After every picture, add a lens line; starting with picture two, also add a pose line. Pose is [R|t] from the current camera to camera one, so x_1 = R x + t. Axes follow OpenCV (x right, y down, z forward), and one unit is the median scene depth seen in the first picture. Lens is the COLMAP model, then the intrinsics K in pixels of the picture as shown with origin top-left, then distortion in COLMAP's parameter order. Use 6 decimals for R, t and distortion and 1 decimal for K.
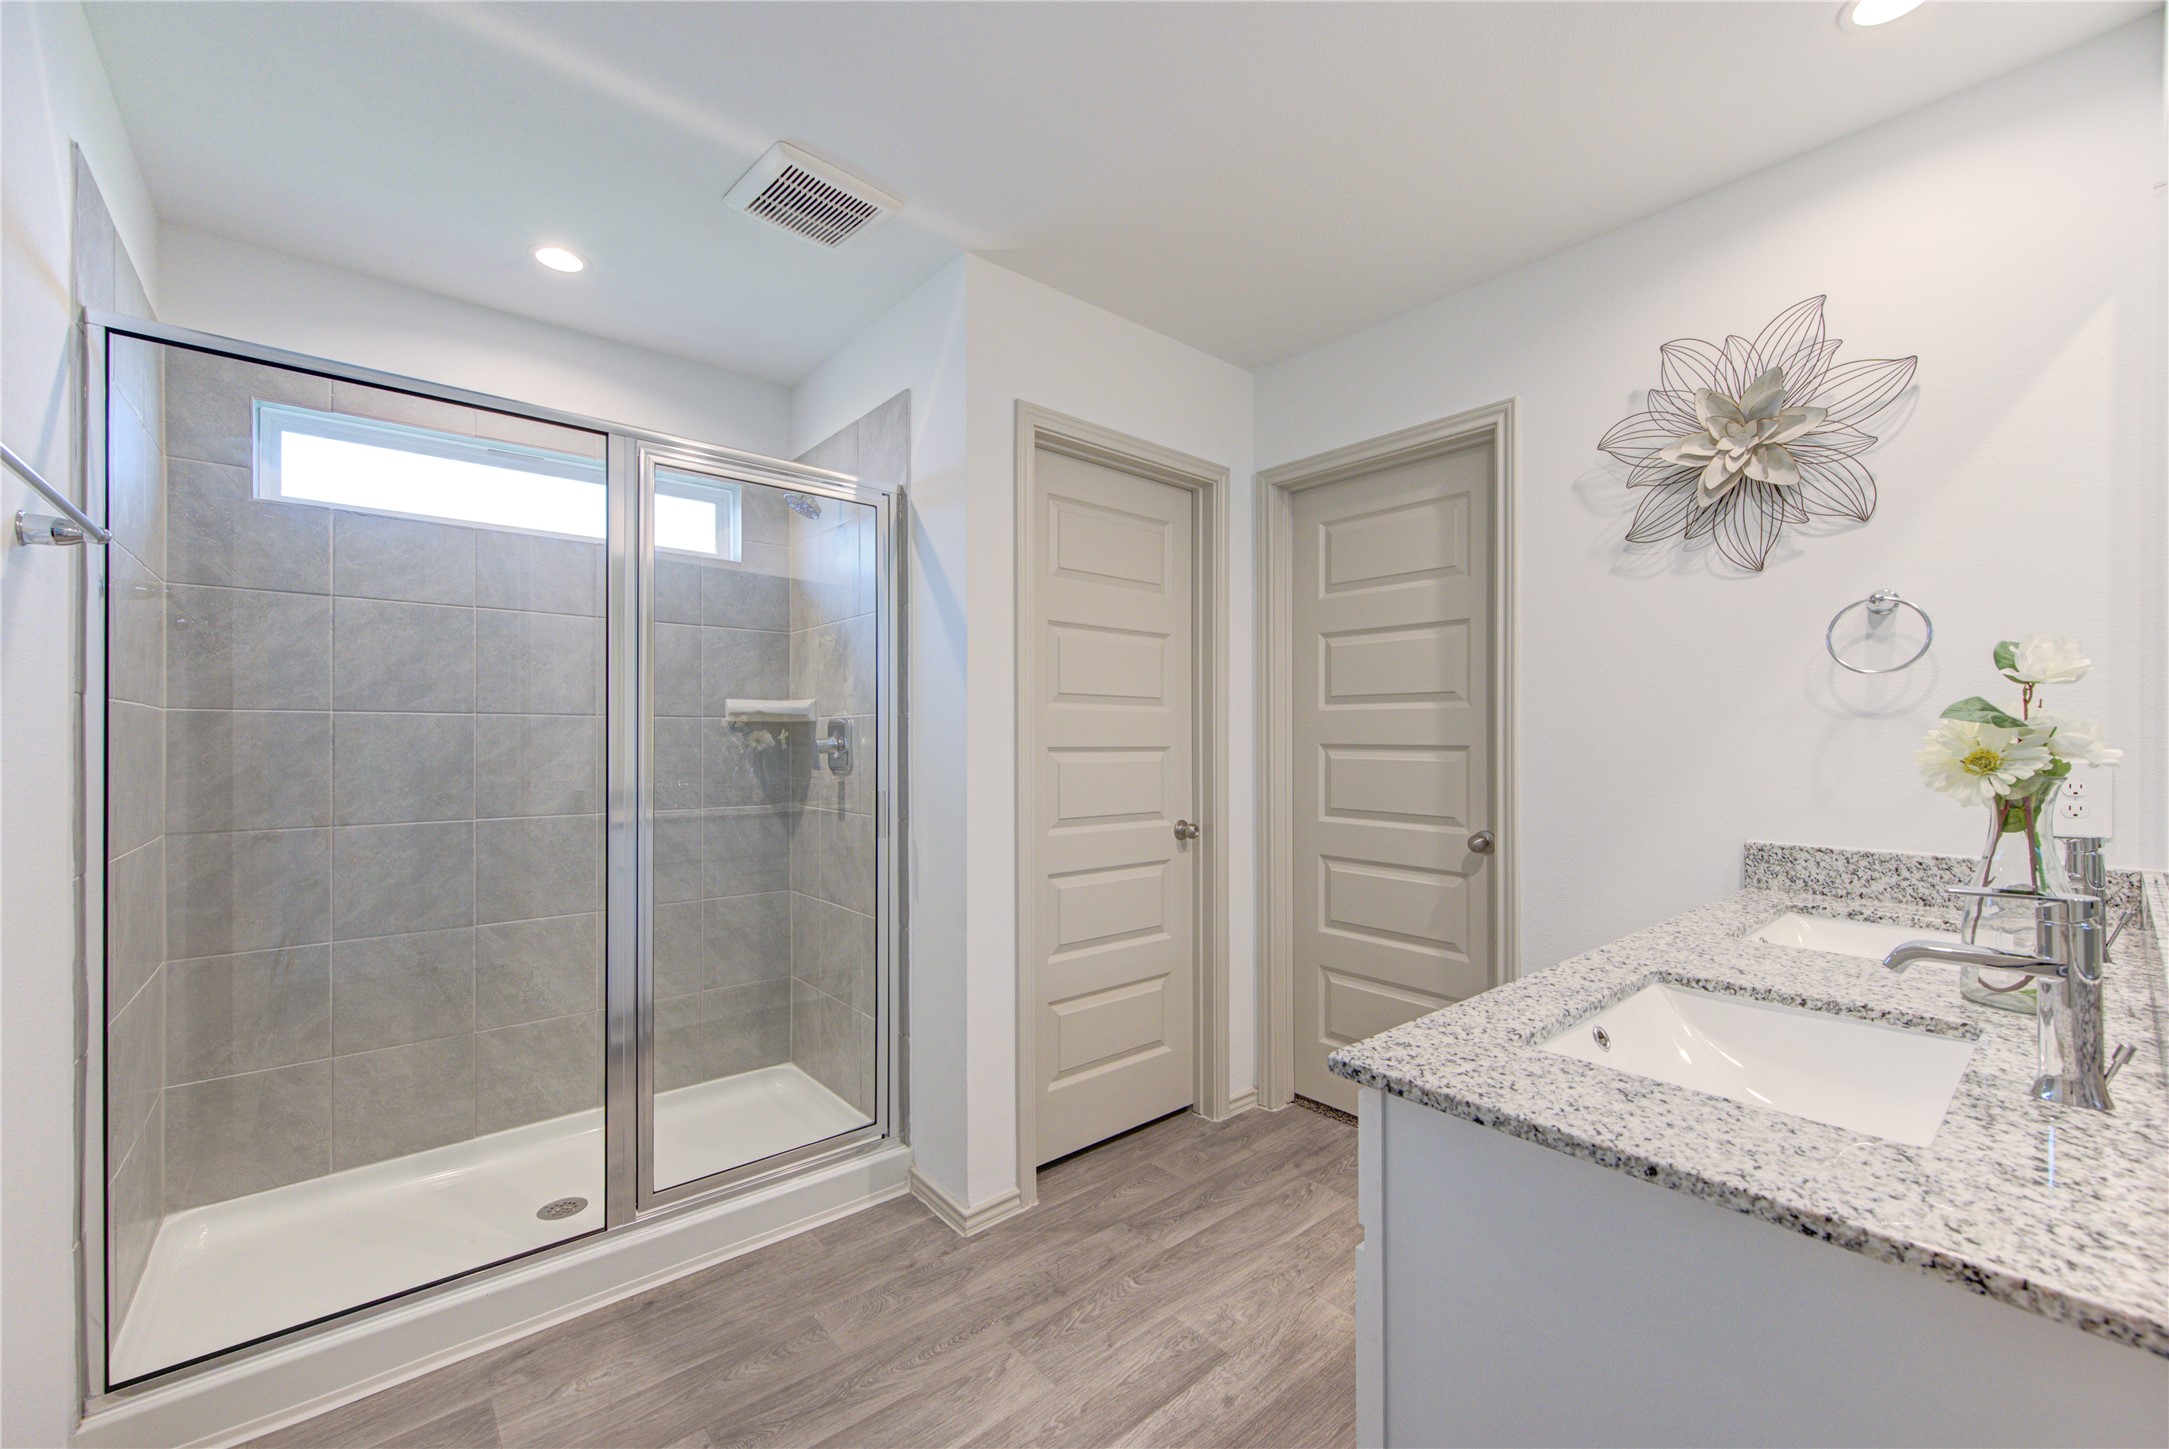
lens RADIAL K [[859.3, 0, 1123.5], [0, 859.3, 741.2], [0, 0, 1]] dist [0.001504, -0.000132]
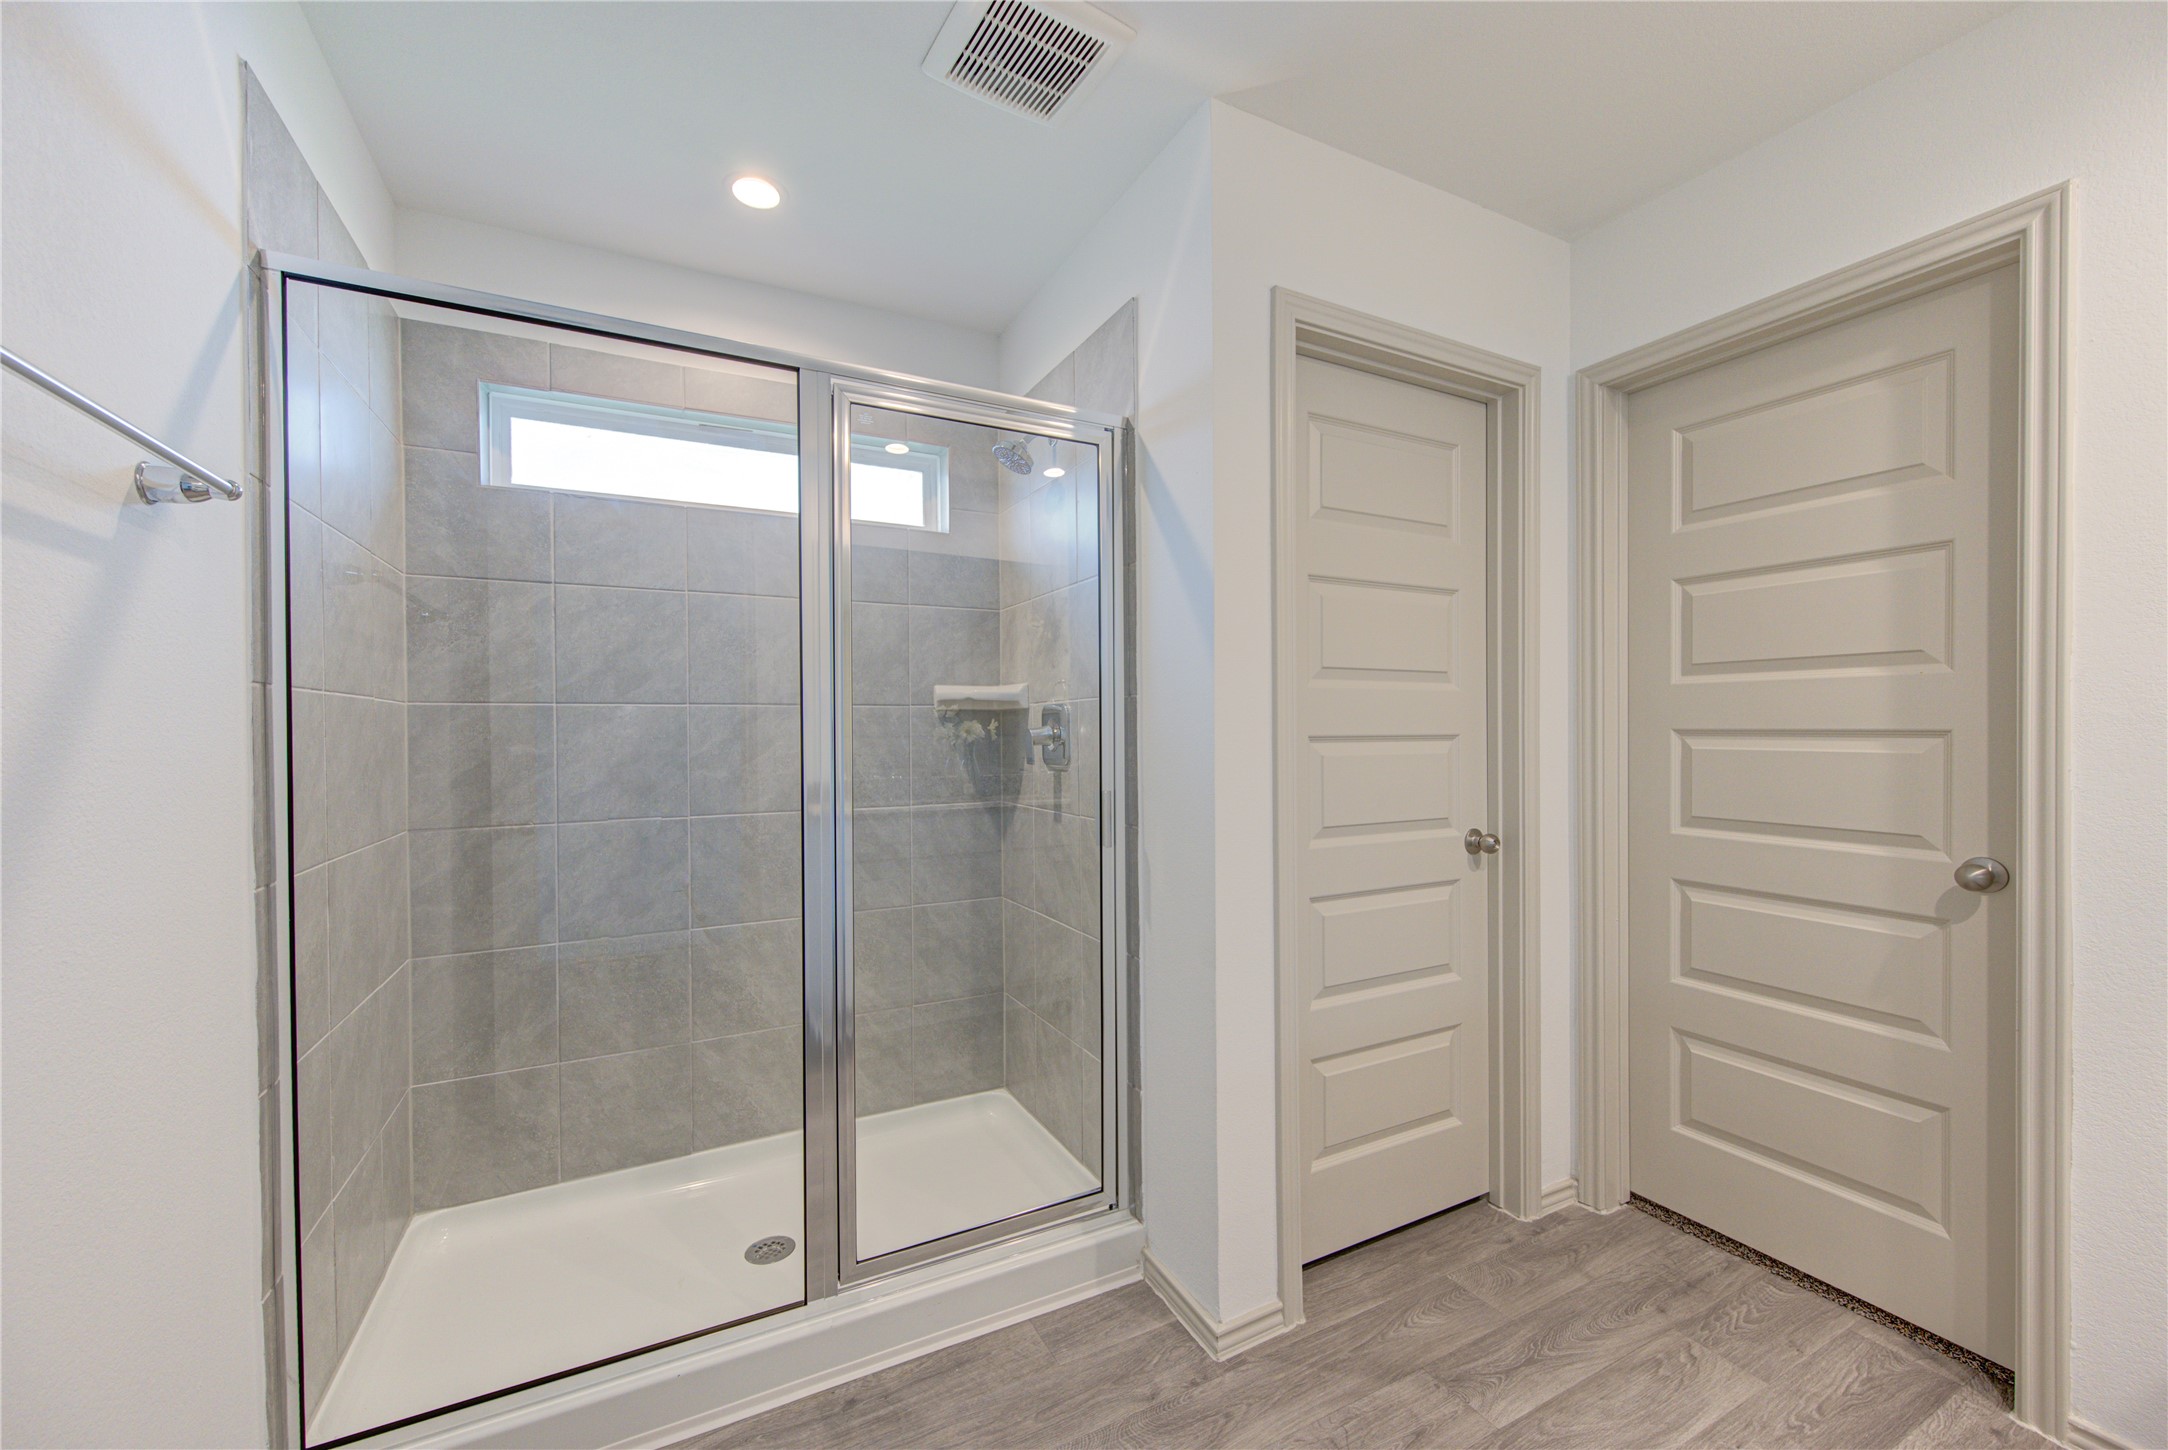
lens RADIAL K [[851.3, 0, 1088.6], [0, 851.3, 728.8], [0, 0, 1]] dist [0.000359, -0.000101]
pose [[0.965524, -0.008641, -0.260172, -0.081669], [0.008202, 0.999963, -0.002776, 0.000747], [0.260186, 0.000547, 0.965558, 0.198710]]
